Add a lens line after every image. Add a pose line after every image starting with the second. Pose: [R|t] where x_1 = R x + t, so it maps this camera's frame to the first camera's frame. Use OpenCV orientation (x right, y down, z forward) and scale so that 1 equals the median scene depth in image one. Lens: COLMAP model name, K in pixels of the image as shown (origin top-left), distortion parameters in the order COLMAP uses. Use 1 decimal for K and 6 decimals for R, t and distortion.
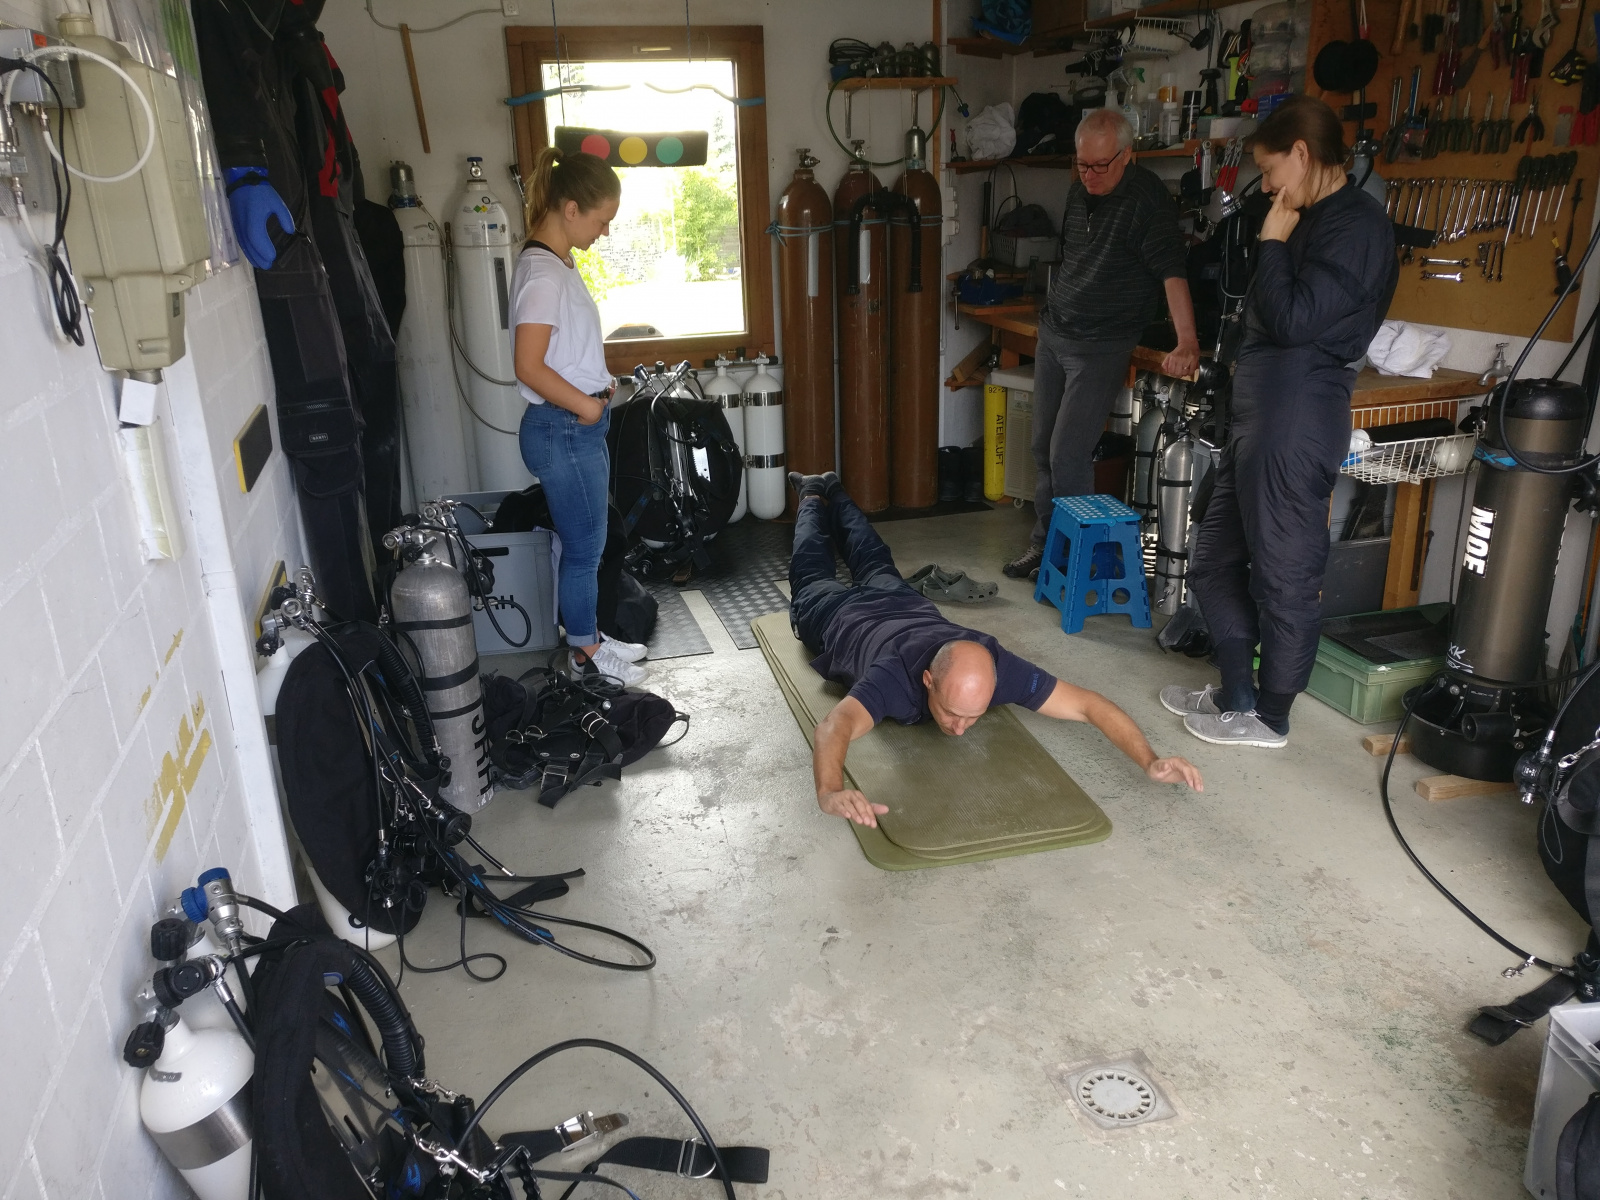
lens RADIAL K [[1285.4, 0, 800.0], [0, 1285.4, 600.0], [0, 0, 1]] dist [-0.038697, 0.122641]
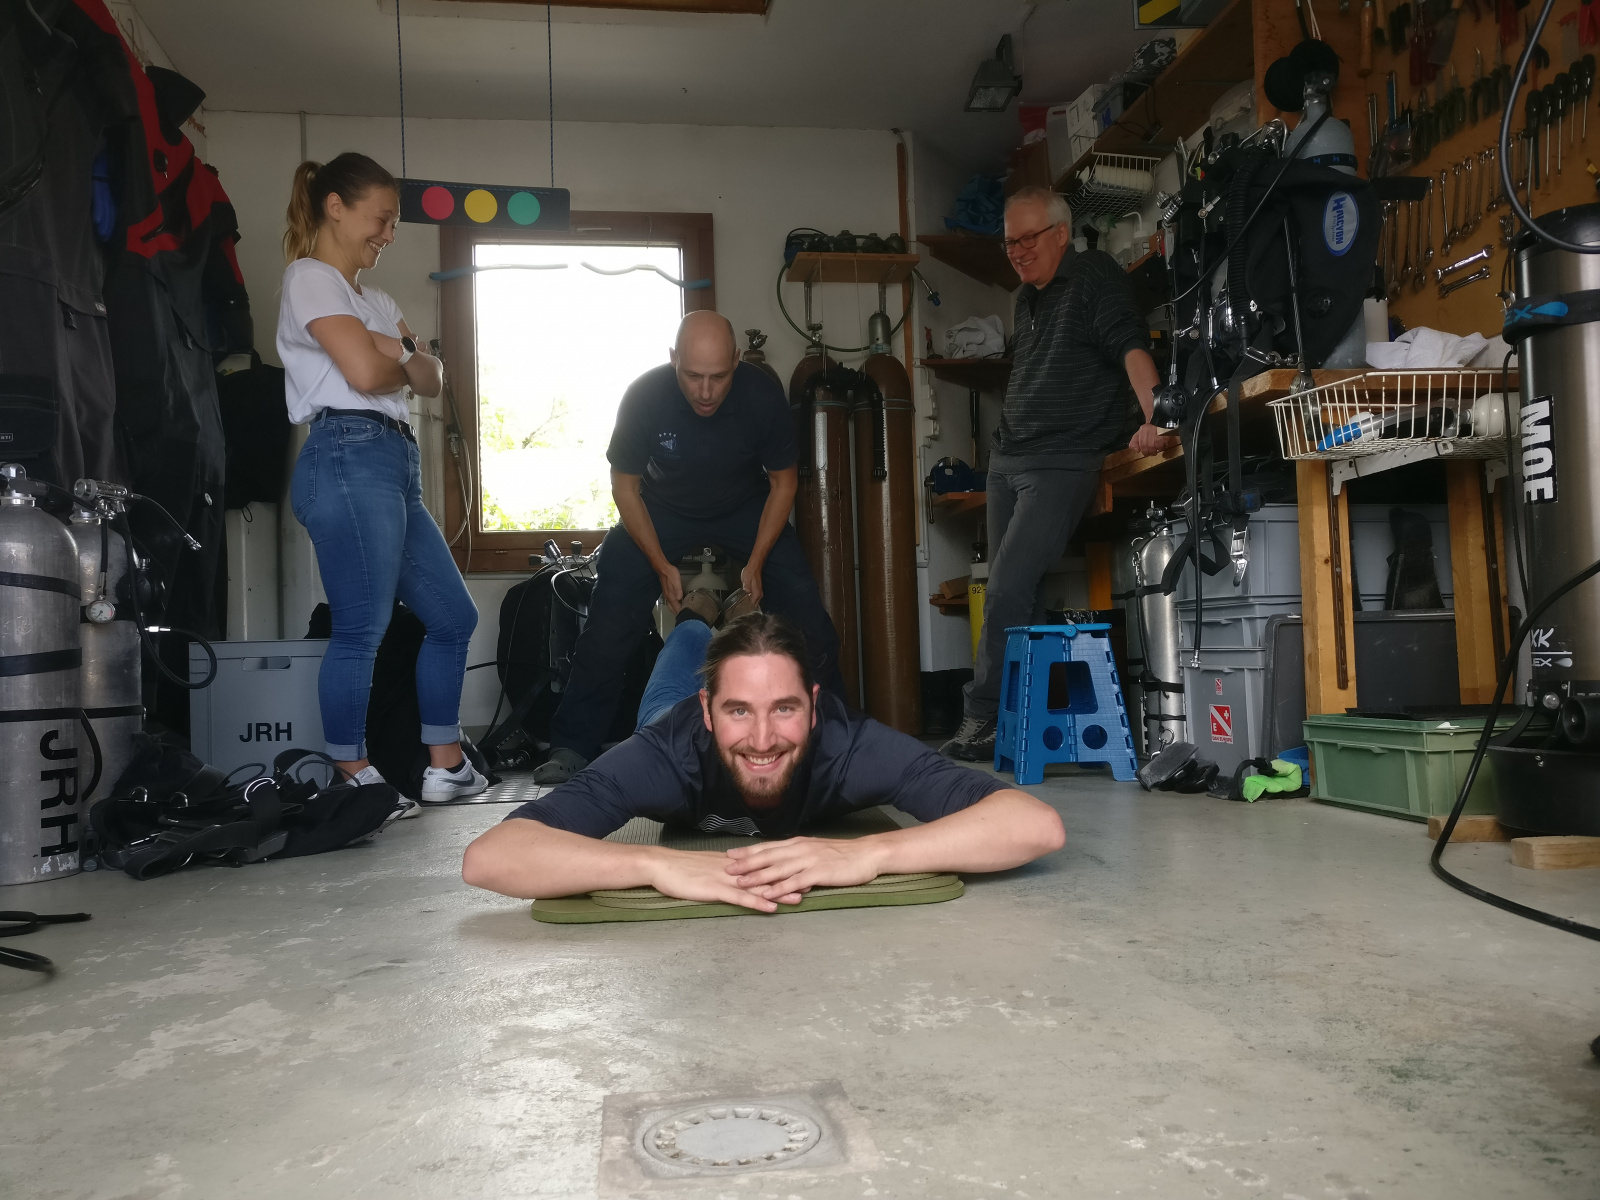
lens RADIAL K [[1272.1, 0, 801.7], [0, 1272.1, 598.7], [0, 0, 1]] dist [-0.007745, 0.059933]
pose [[0.993438, -0.012713, -0.113667, 0.203770], [-0.030252, 0.929204, -0.368326, 0.238203], [0.110302, 0.369348, 0.922722, 0.343053]]
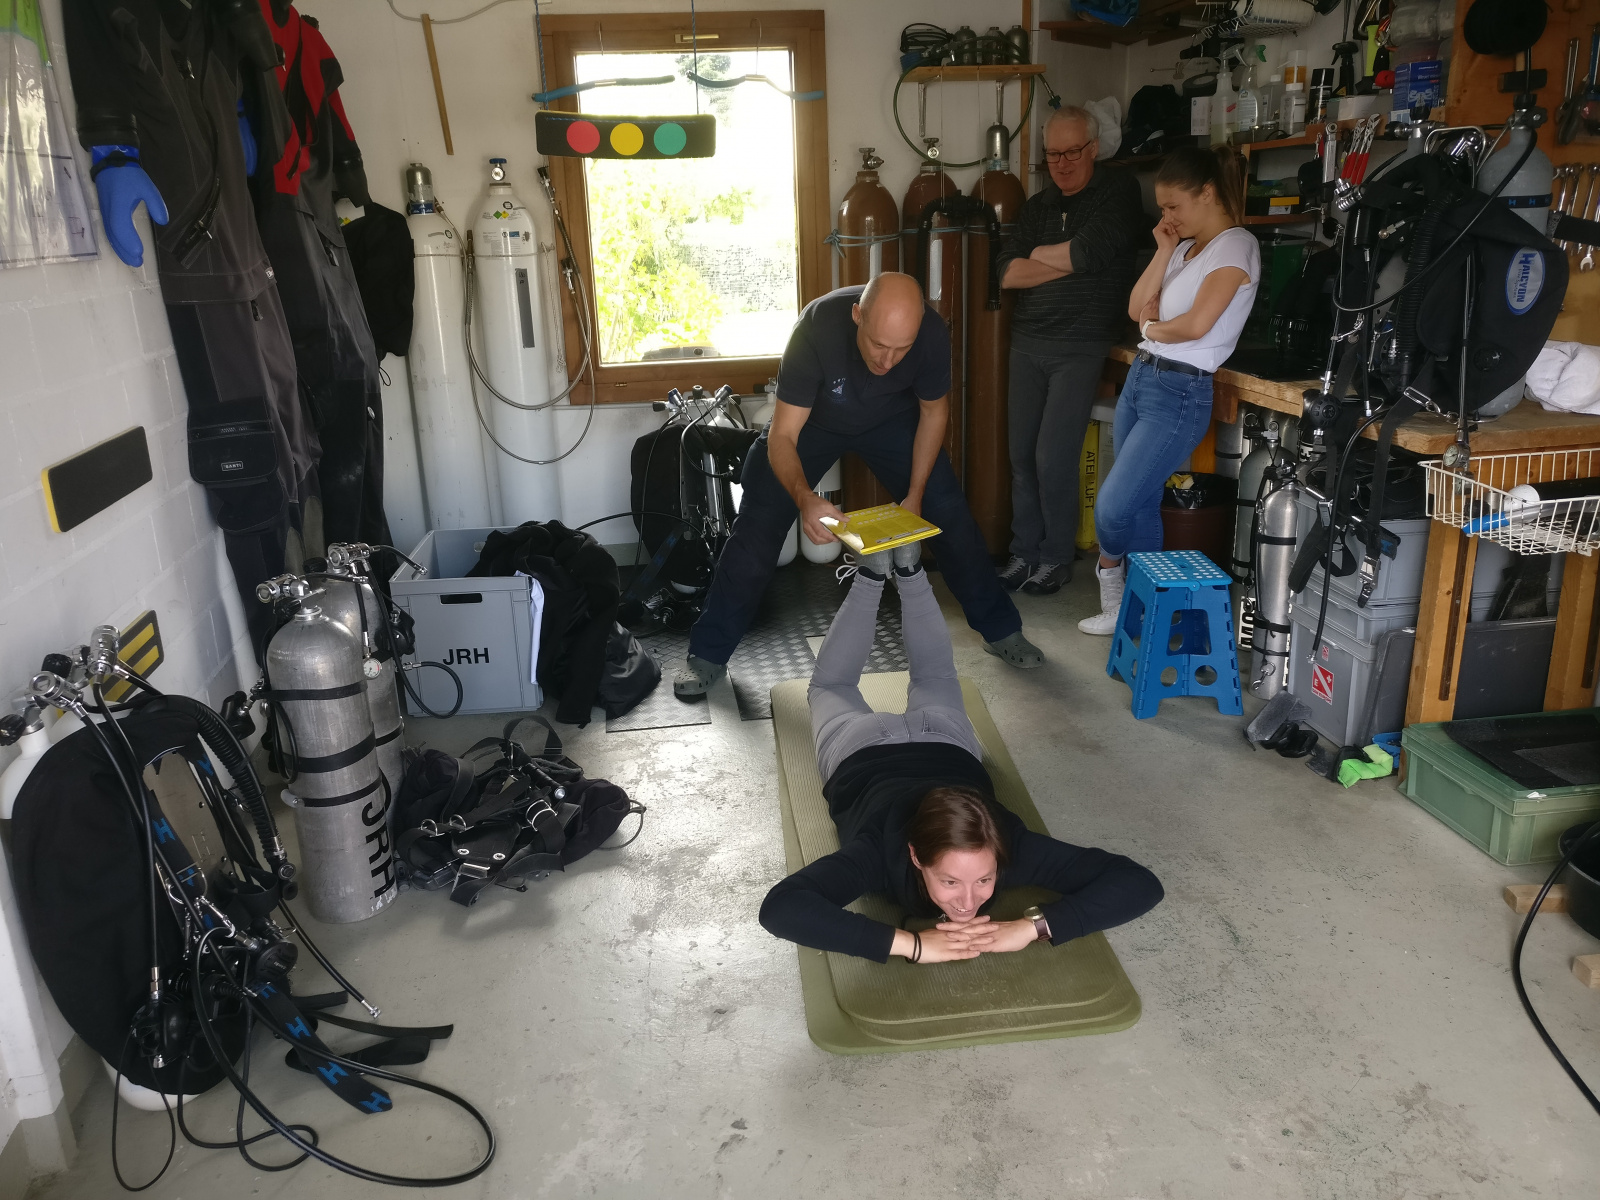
lens RADIAL K [[1285.4, 0, 800.0], [0, 1285.4, 600.0], [0, 0, 1]] dist [-0.038697, 0.122641]
pose [[0.991898, 0.032927, -0.122697, 0.110651], [-0.035570, 0.999179, -0.019412, -0.031742], [0.121957, 0.023619, 0.992254, 0.183072]]
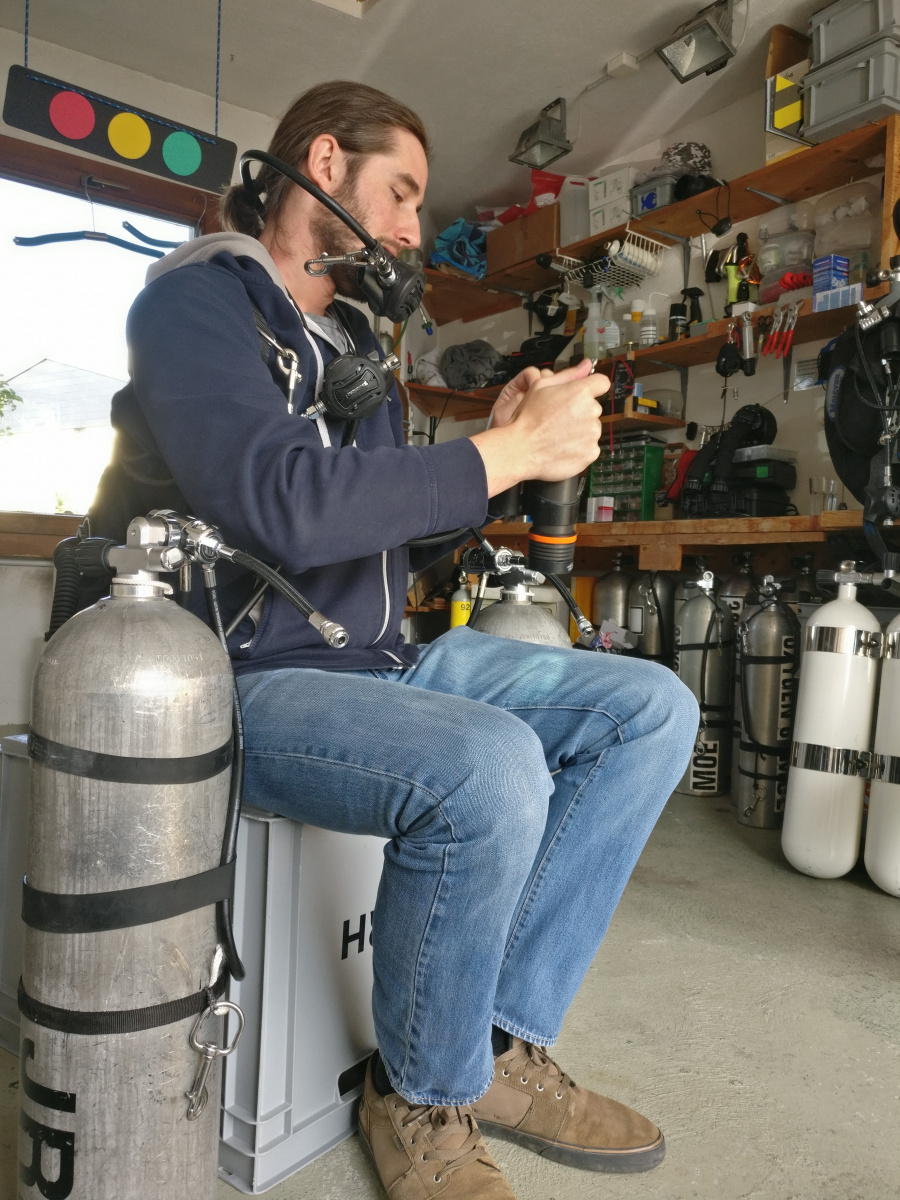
lens RADIAL K [[972.9, 0, 430.0], [0, 972.9, 604.0], [0, 0, 1]] dist [-0.028805, 0.105570]
pose [[0.941323, 0.053668, 0.333212, -0.162100], [0.050576, 0.953699, -0.296479, 0.060529], [-0.333696, 0.295935, 0.895025, 0.597886]]
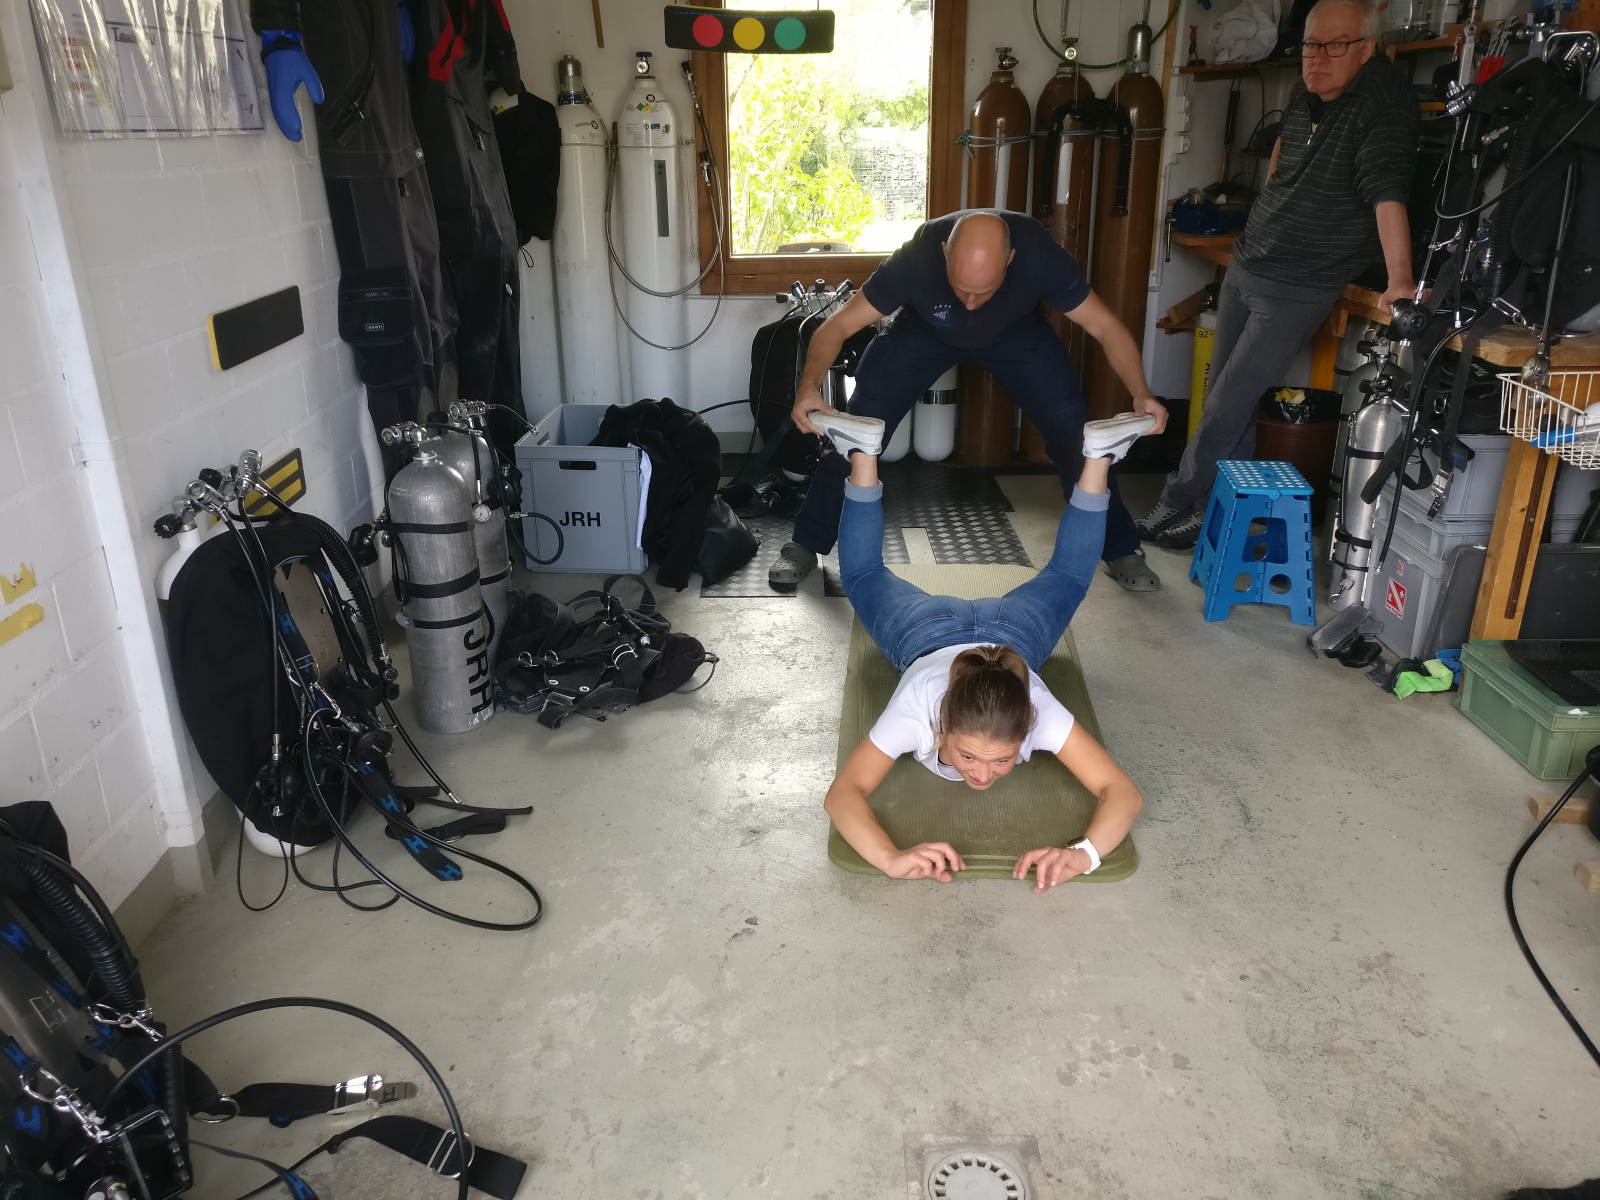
lens RADIAL K [[1292.2, 0, 788.9], [0, 1292.2, 598.4], [0, 0, 1]] dist [-0.034769, 0.133801]
pose [[0.961295, 0.112935, -0.251310, 0.187293], [-0.102818, 0.993283, 0.053074, -0.006585], [0.255616, -0.025180, 0.966450, 0.128076]]
